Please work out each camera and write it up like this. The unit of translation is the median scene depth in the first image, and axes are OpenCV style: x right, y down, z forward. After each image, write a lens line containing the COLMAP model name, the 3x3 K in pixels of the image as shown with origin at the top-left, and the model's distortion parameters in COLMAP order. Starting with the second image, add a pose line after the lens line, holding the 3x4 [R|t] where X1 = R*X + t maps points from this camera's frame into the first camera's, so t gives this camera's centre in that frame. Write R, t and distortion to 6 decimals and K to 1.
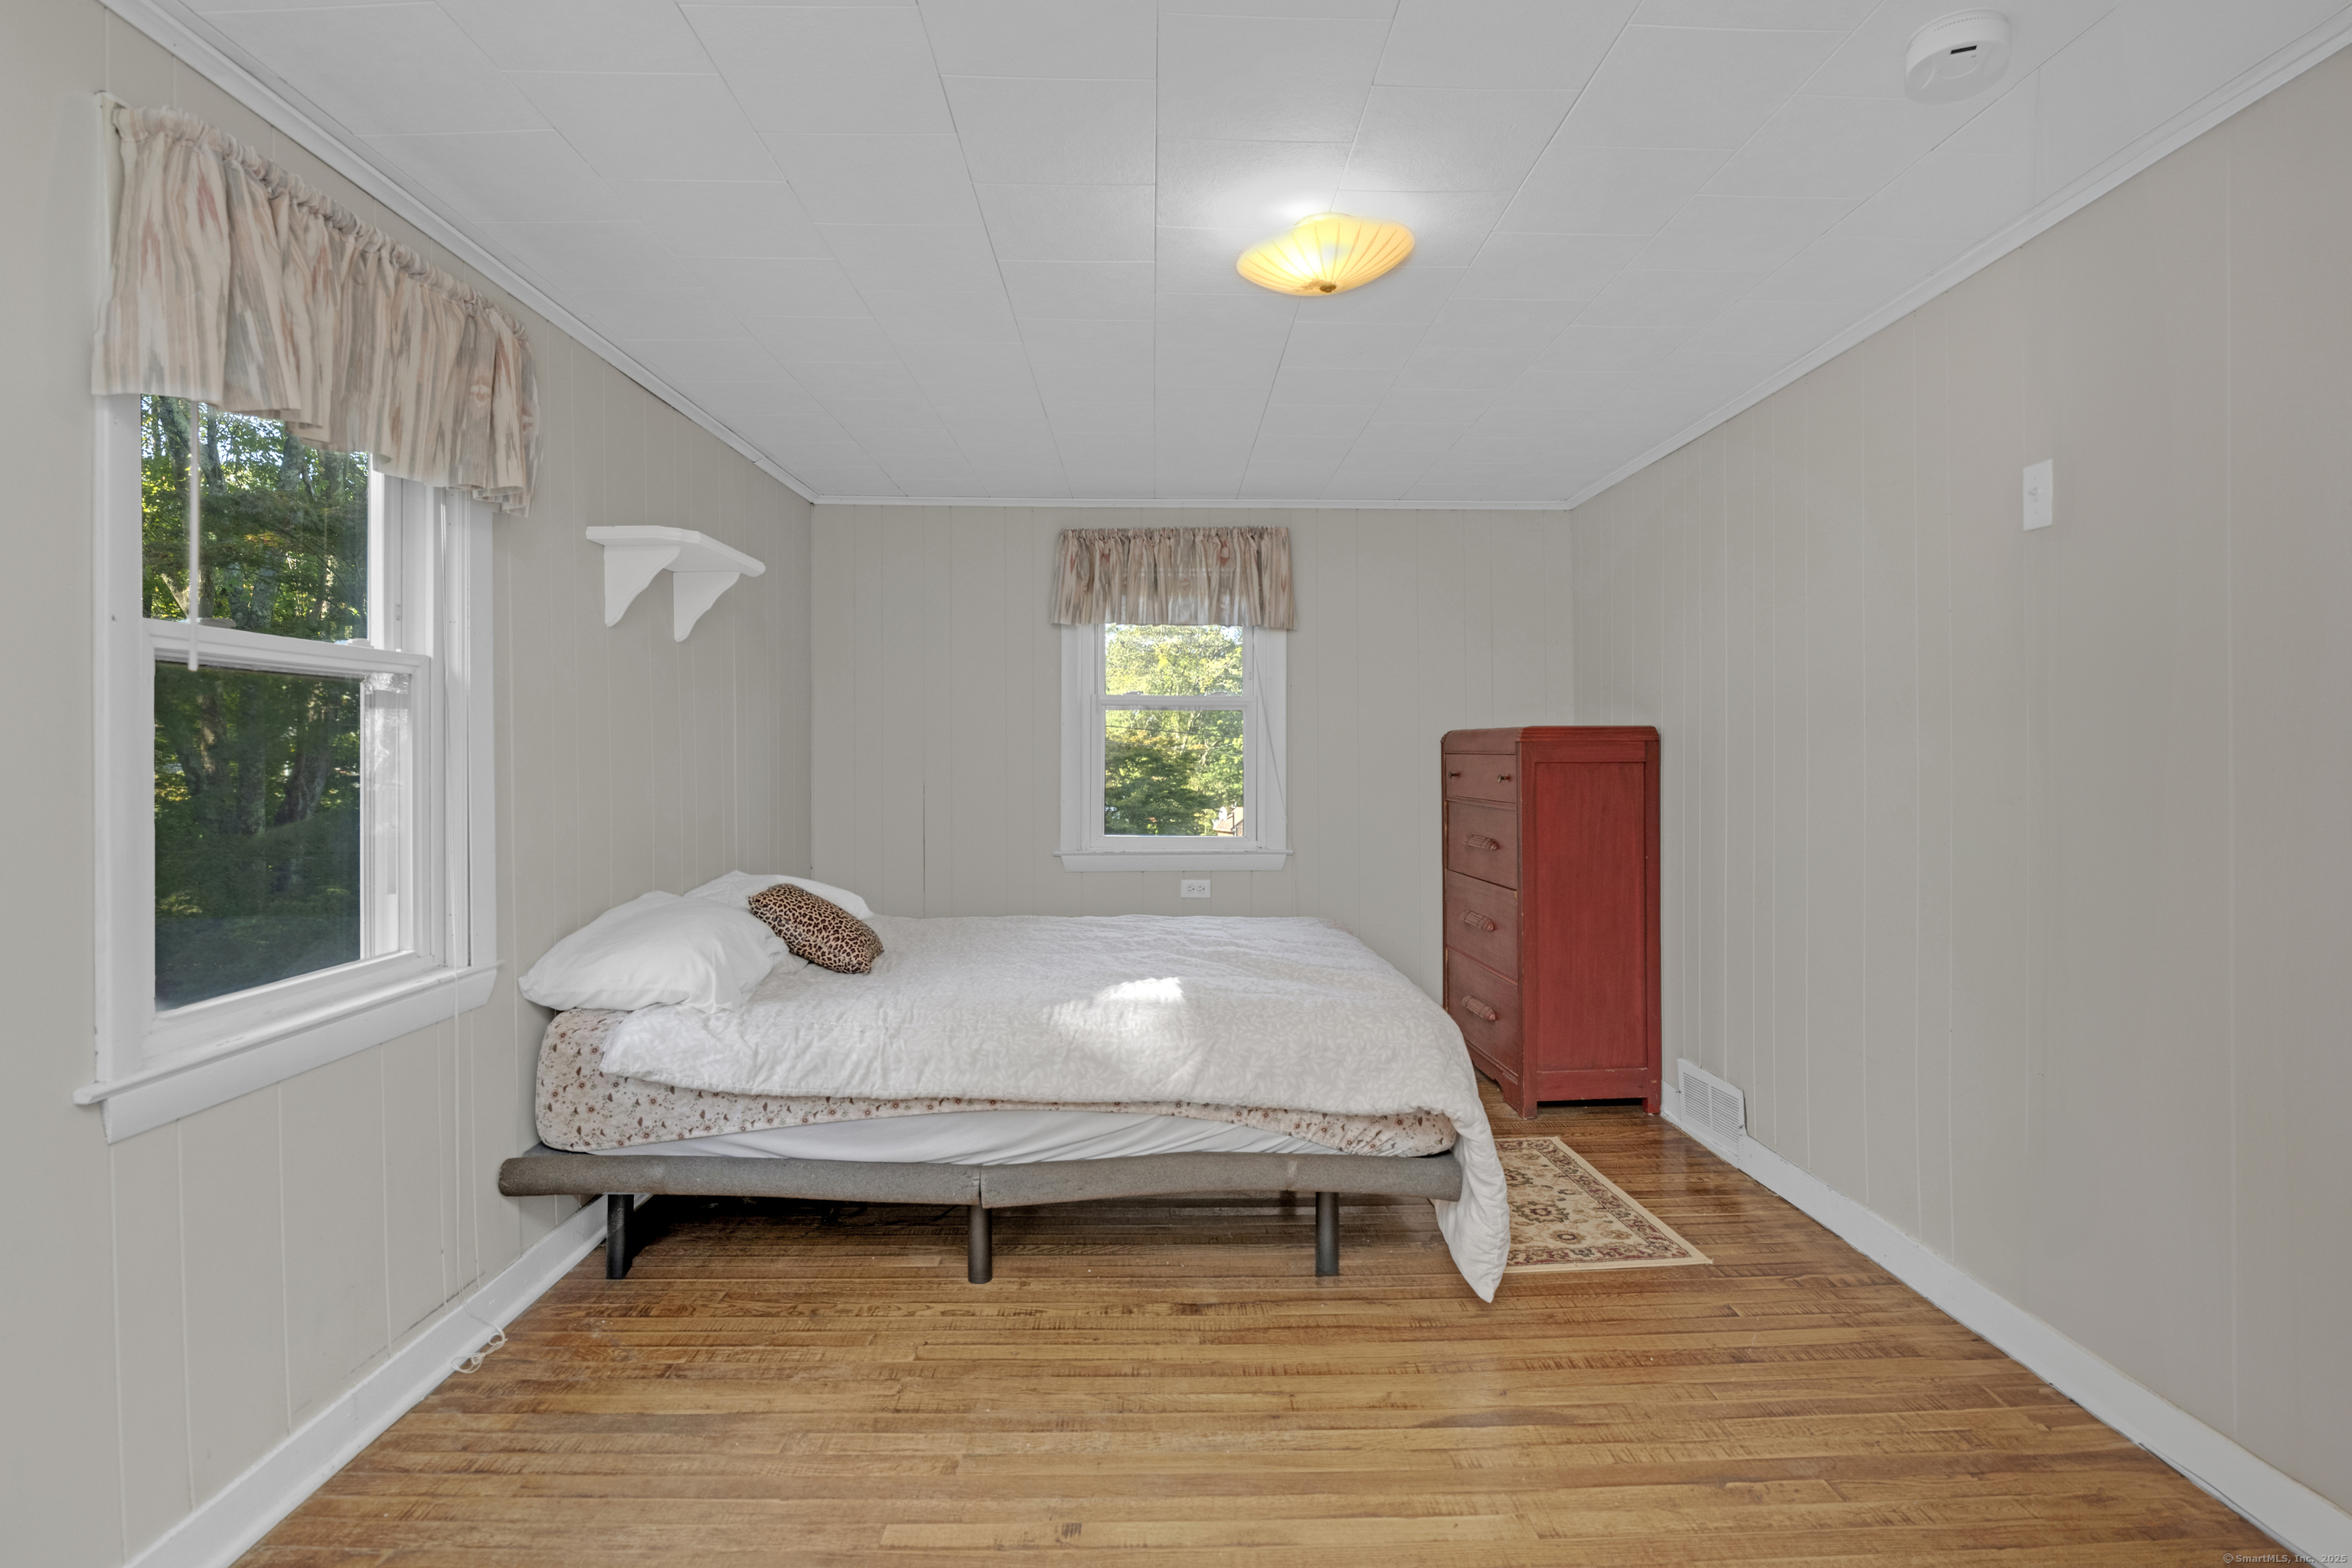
lens RADIAL K [[1175.8, 0, 1176.9], [0, 1175.8, 769.4], [0, 0, 1]] dist [-0.013324, -0.002122]
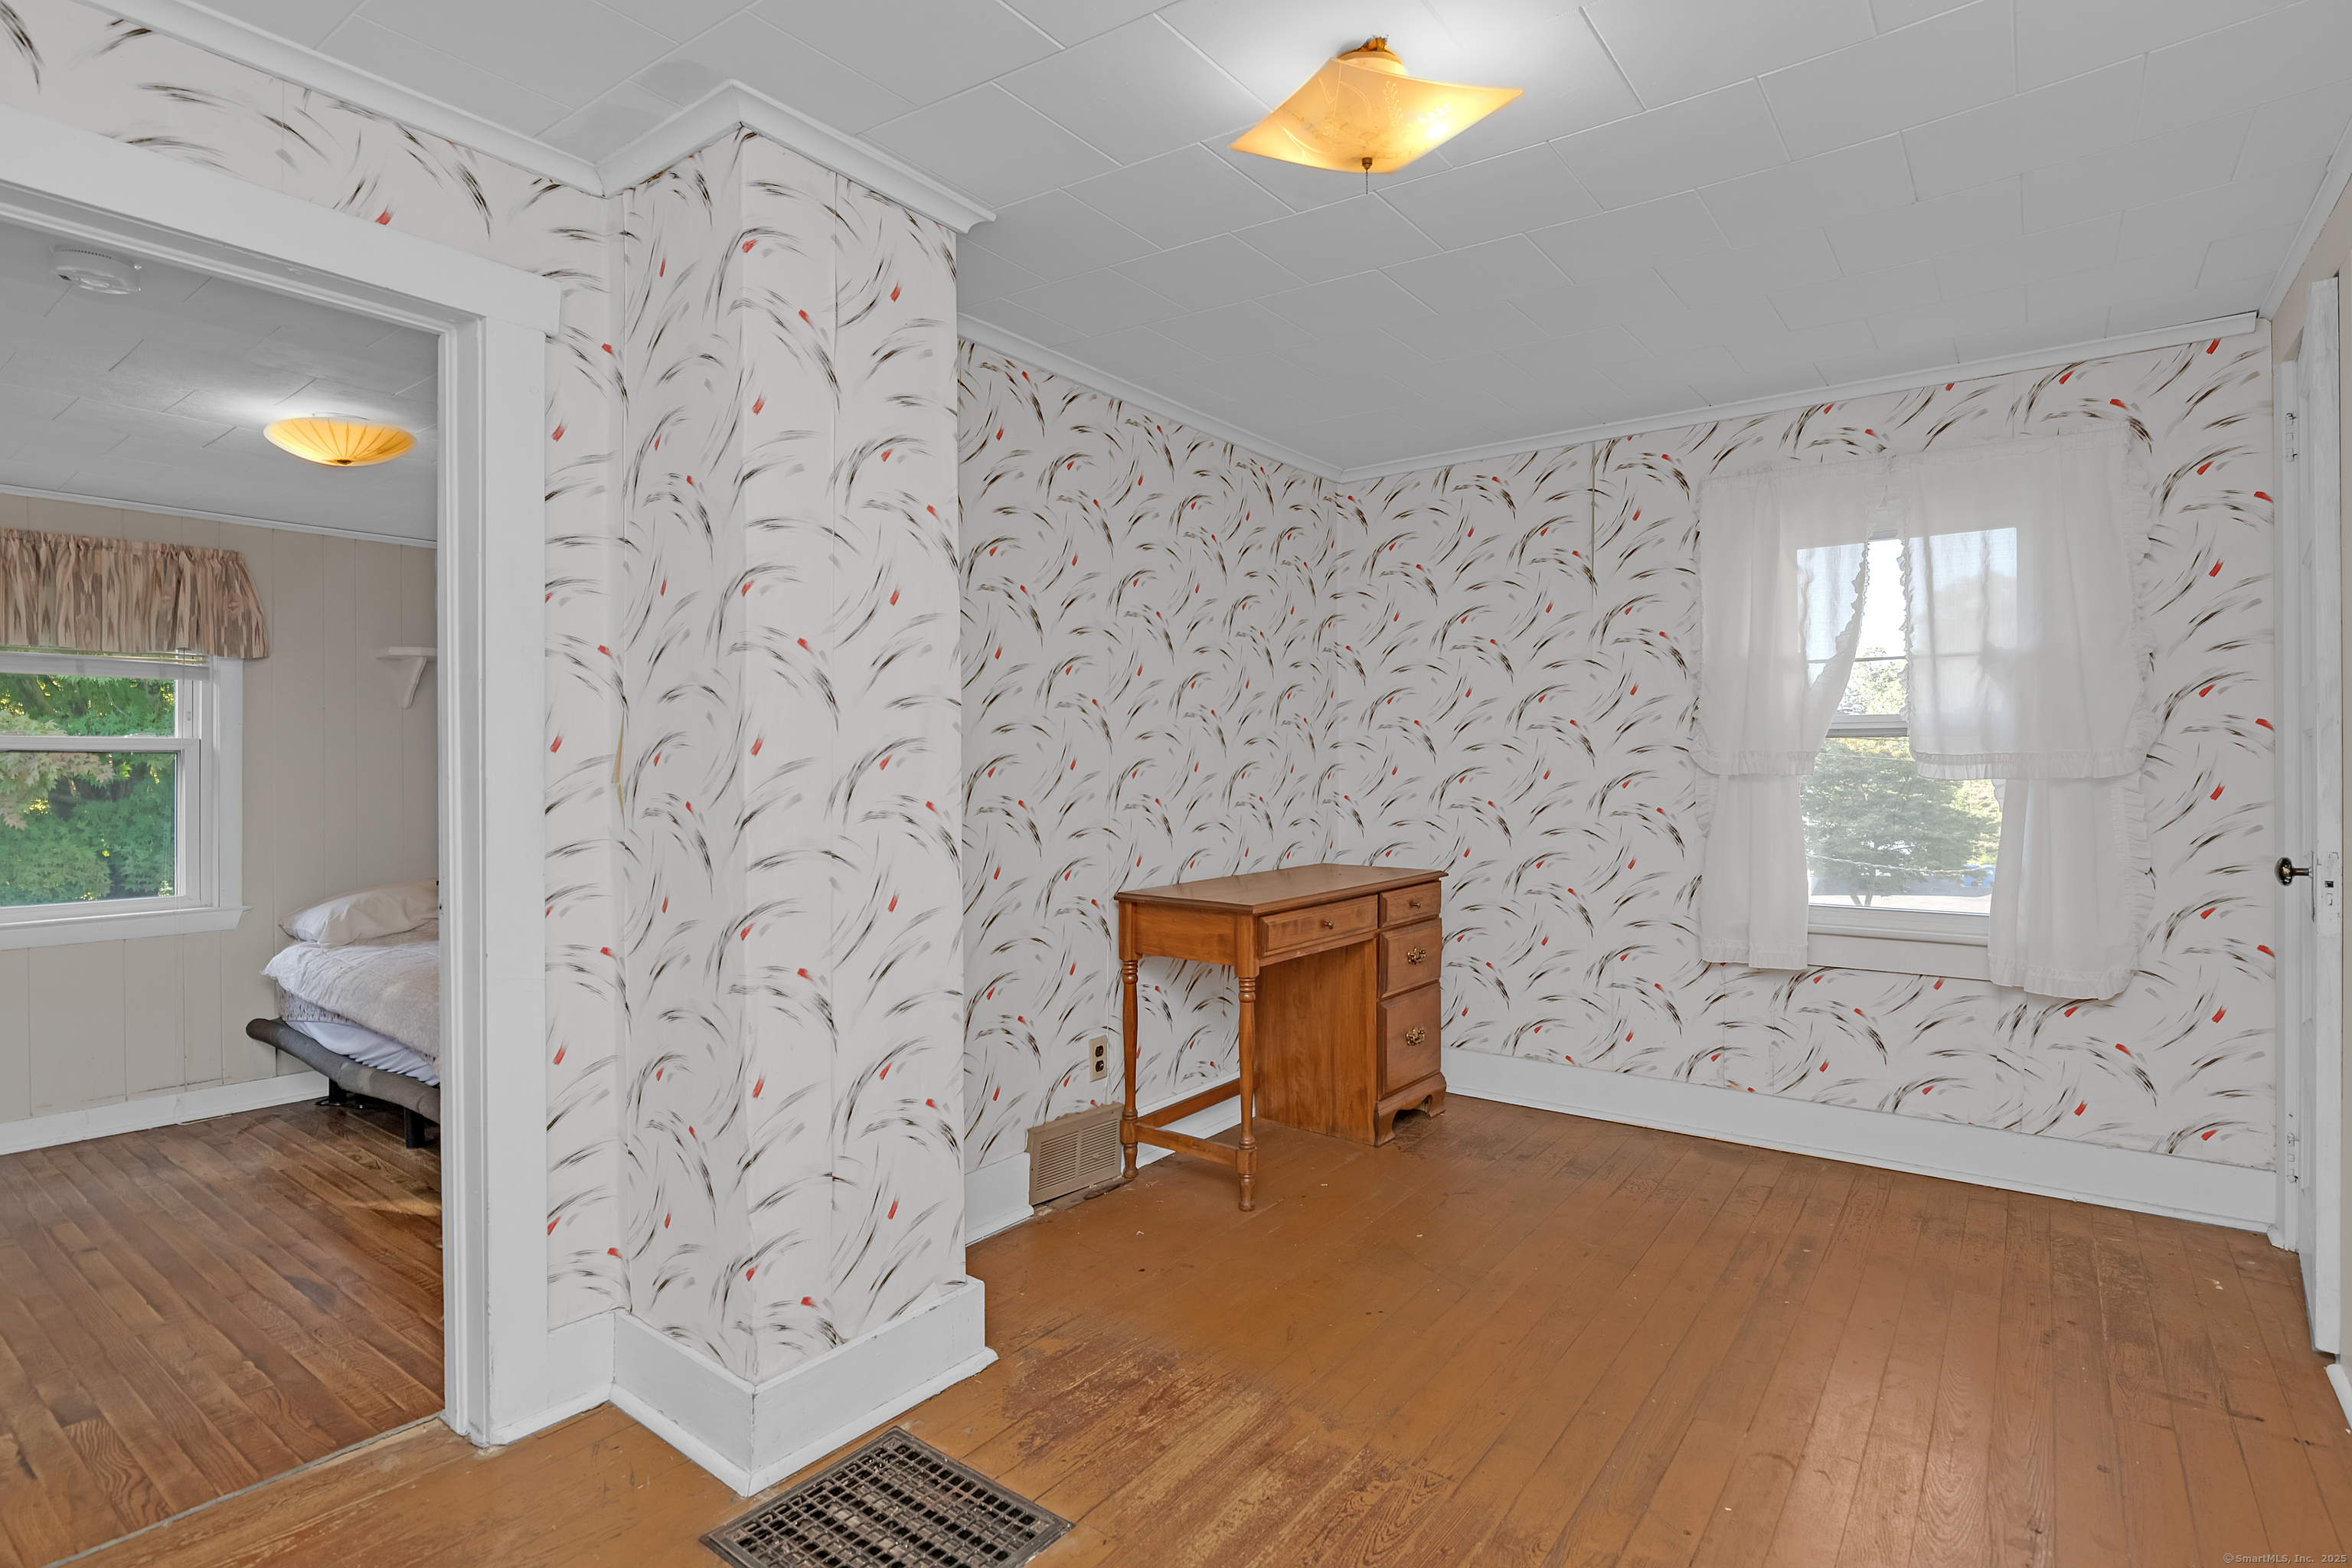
lens RADIAL K [[1175.8, 0, 1187.9], [0, 1175.8, 762.3], [0, 0, 1]] dist [-0.013324, -0.002122]
pose [[0.781476, -0.010093, -0.623853, 1.812536], [0.004804, 0.999937, -0.010161, -0.032779], [0.623916, 0.004944, 0.781475, 0.548347]]
